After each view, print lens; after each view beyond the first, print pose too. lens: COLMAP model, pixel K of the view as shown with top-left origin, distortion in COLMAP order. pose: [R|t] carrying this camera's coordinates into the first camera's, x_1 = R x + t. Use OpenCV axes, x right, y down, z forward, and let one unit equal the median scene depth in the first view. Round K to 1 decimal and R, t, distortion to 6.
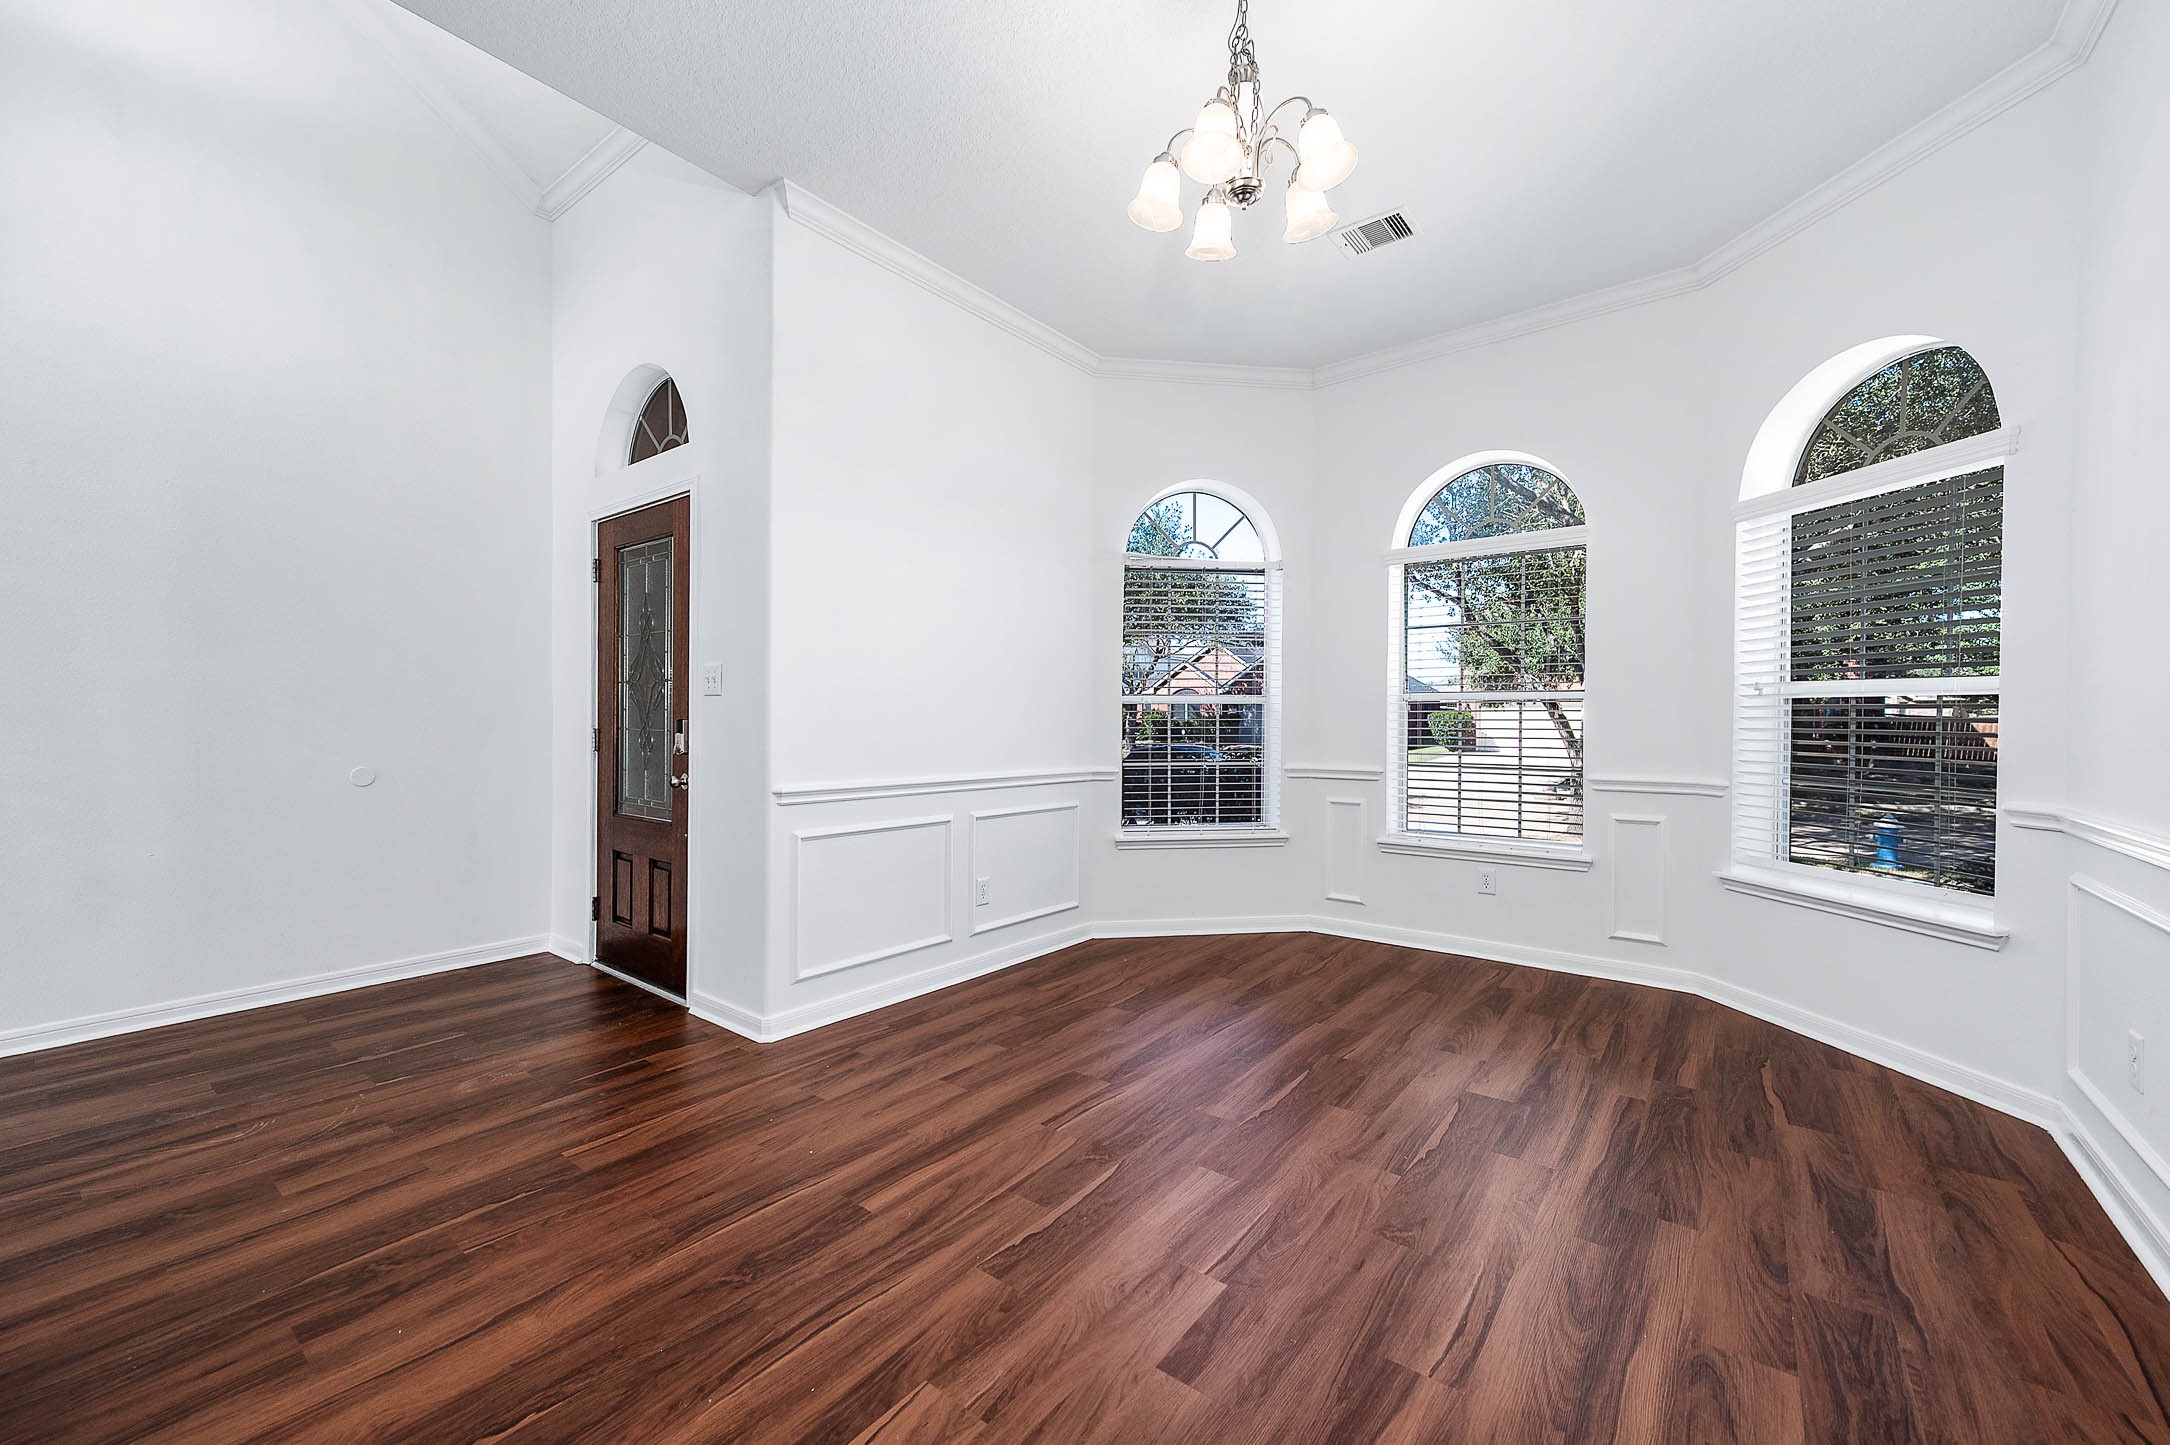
lens RADIAL K [[861.0, 0, 1083.8], [0, 861.0, 724.1], [0, 0, 1]] dist [0.014292, 0.000791]
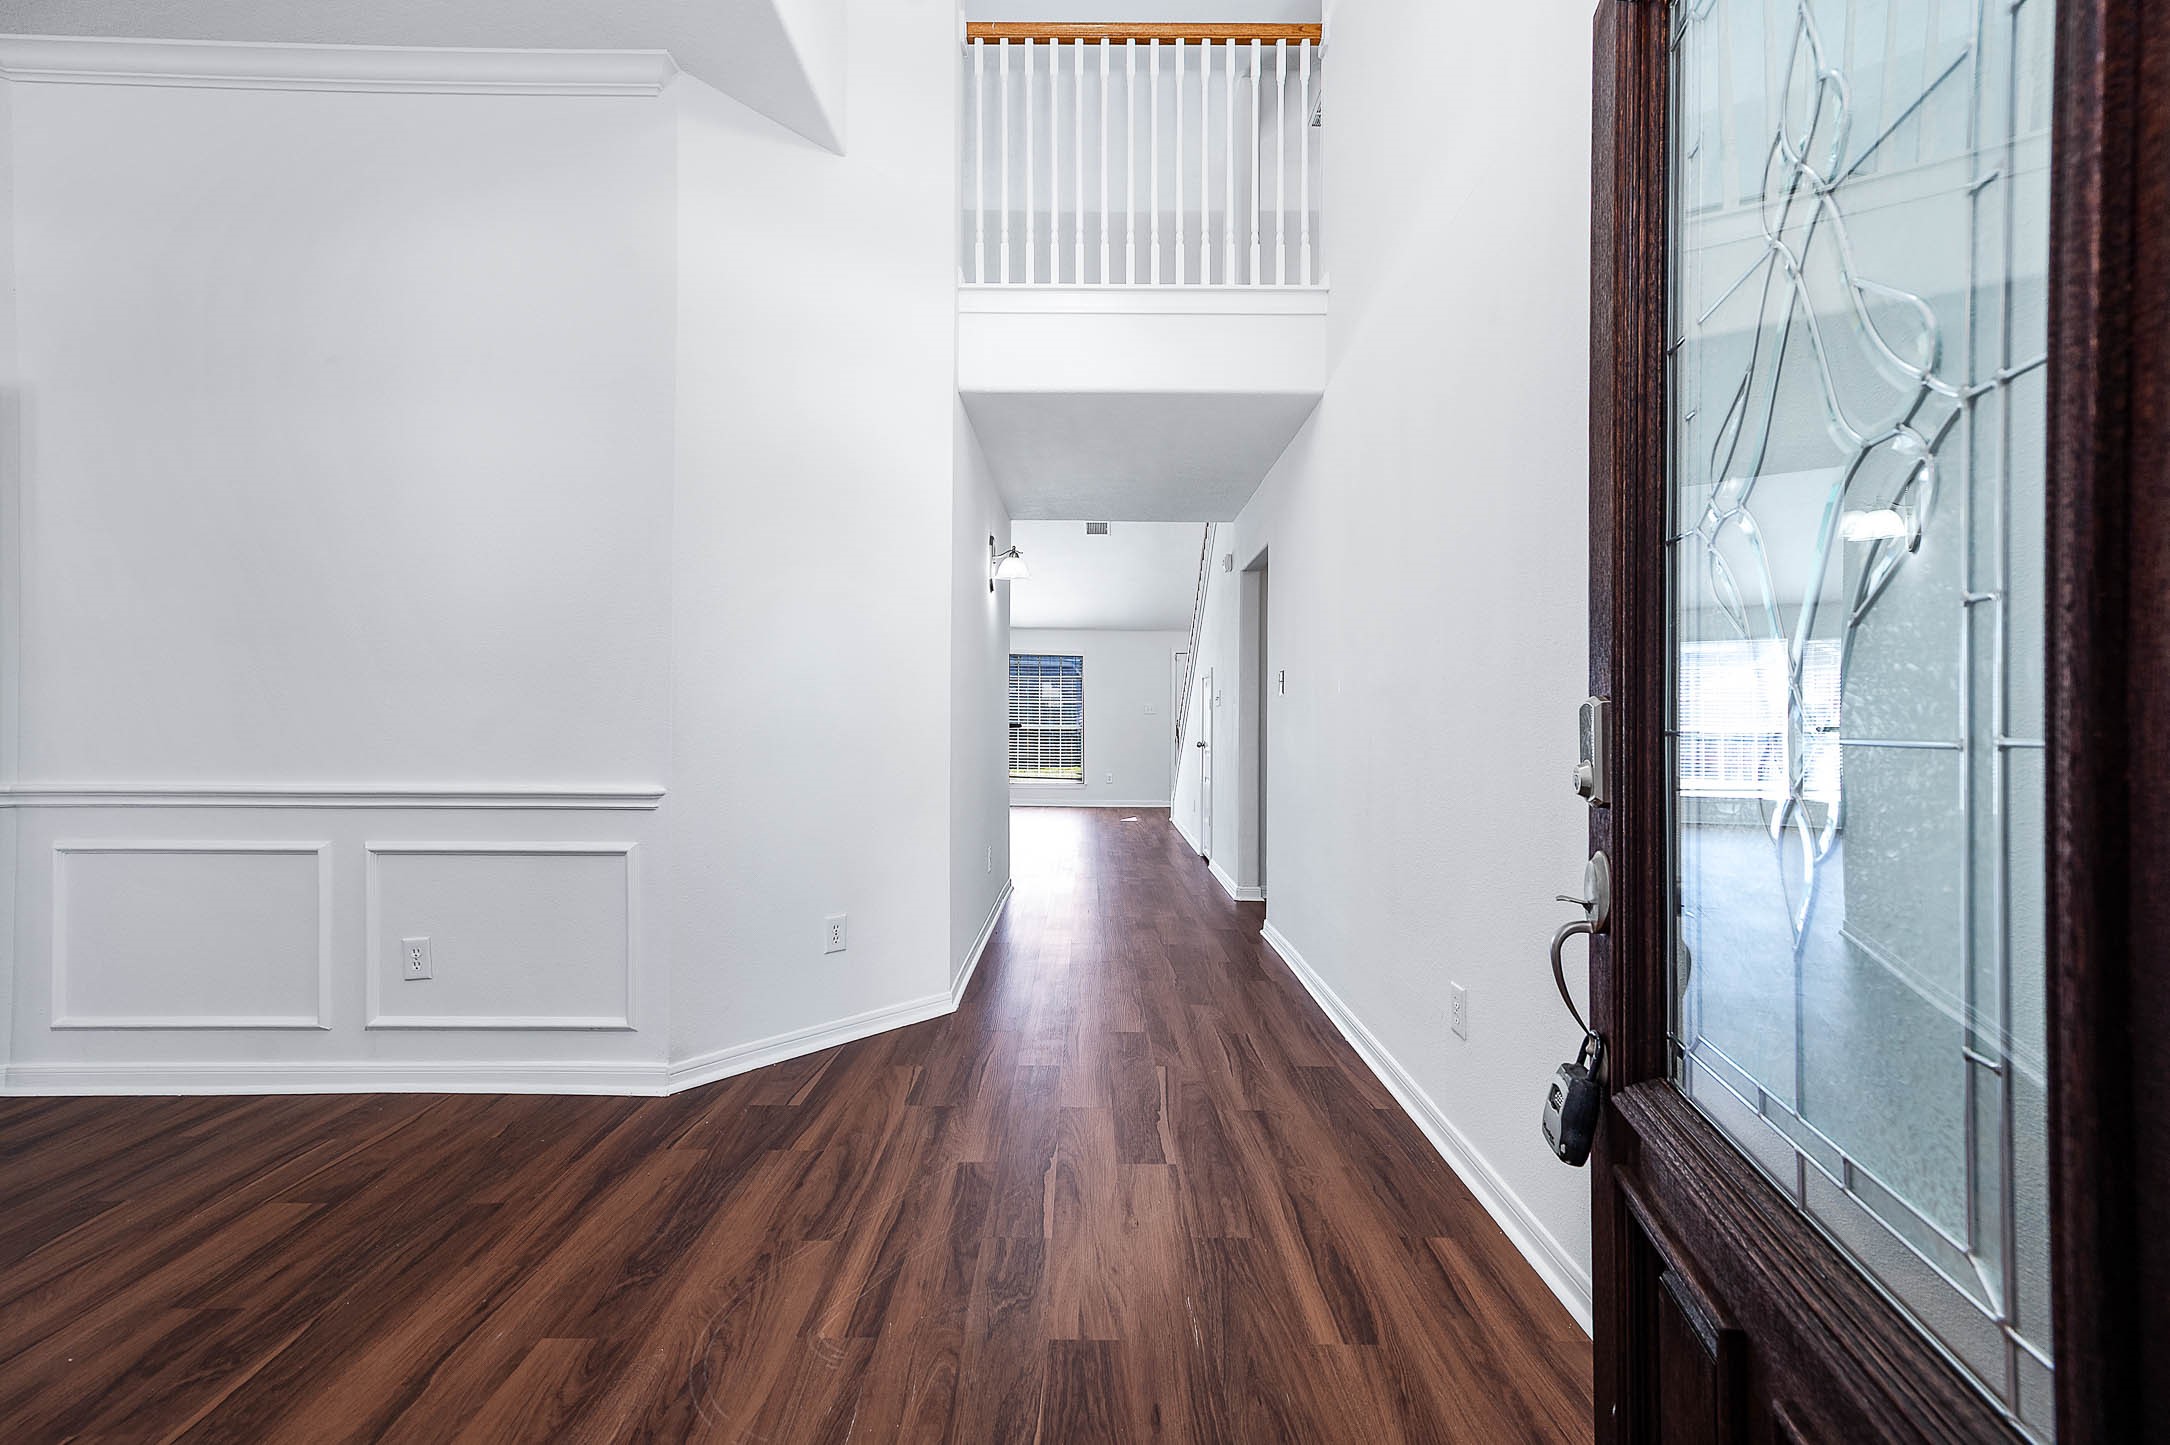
lens RADIAL K [[861.0, 0, 1083.1], [0, 861.0, 719.8], [0, 0, 1]] dist [0.014292, 0.000791]
pose [[-0.791099, -0.006111, -0.611658, -0.926858], [-0.014486, 0.999857, 0.008747, -0.002853], [0.611517, 0.015781, -0.791074, 2.102571]]
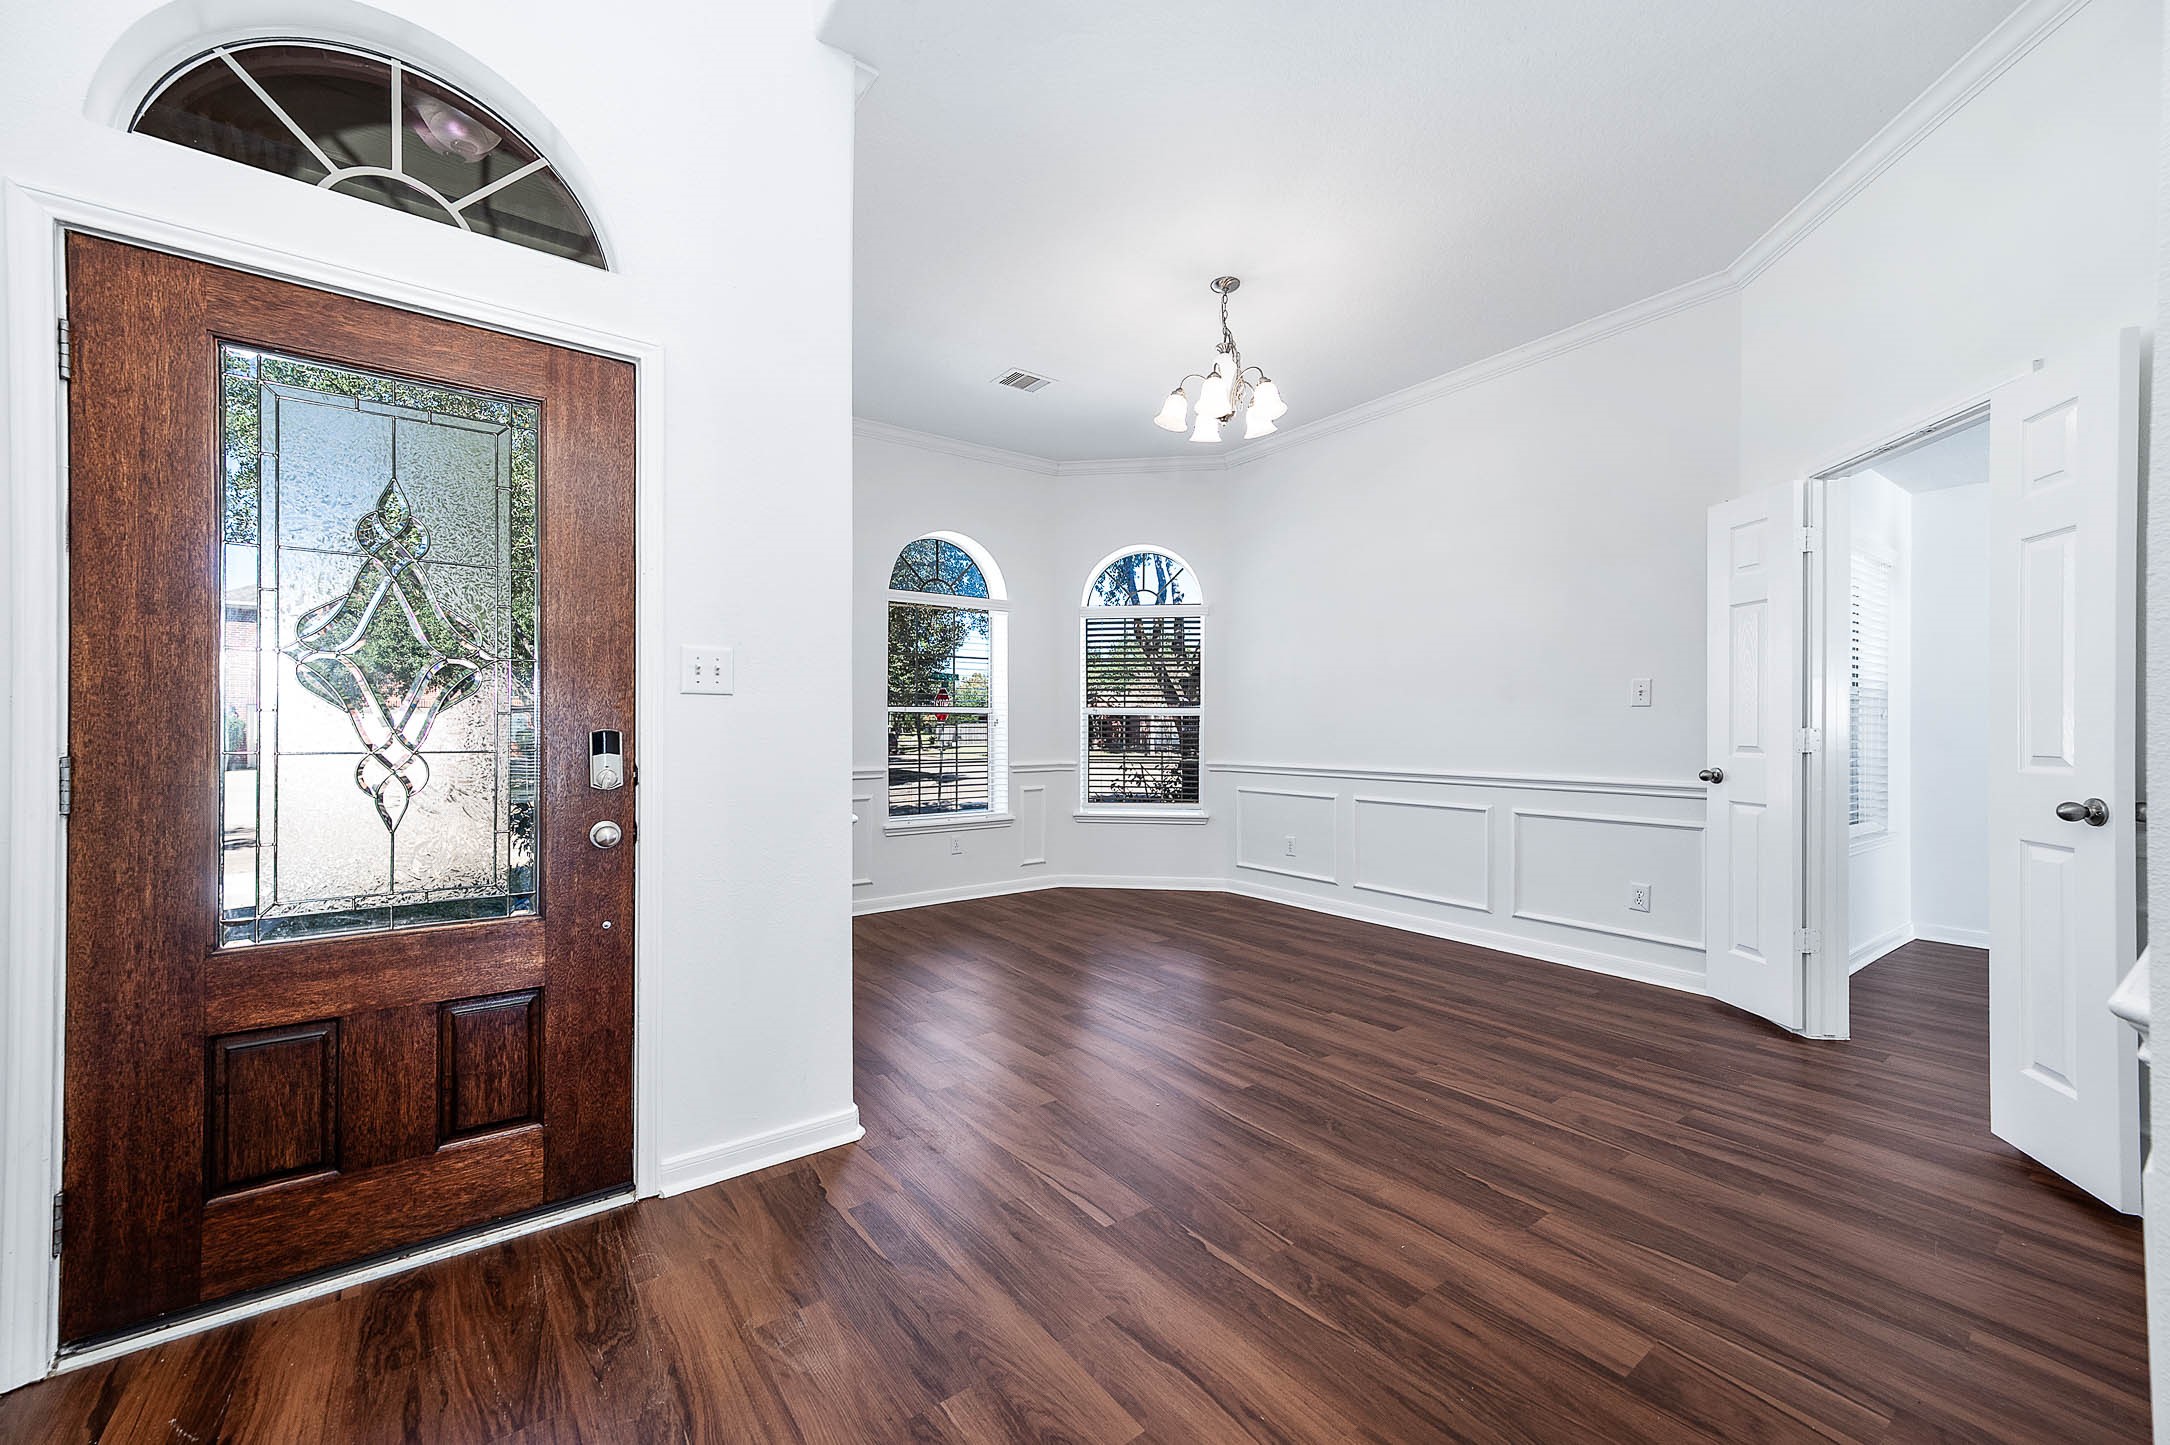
lens RADIAL K [[861.0, 0, 1093.0], [0, 861.0, 723.2], [0, 0, 1]] dist [0.014292, 0.000791]
pose [[0.252632, 0.001996, 0.967560, -1.781448], [0.009663, 0.999943, -0.004586, -0.007540], [-0.967514, 0.010508, 0.252598, 0.972403]]
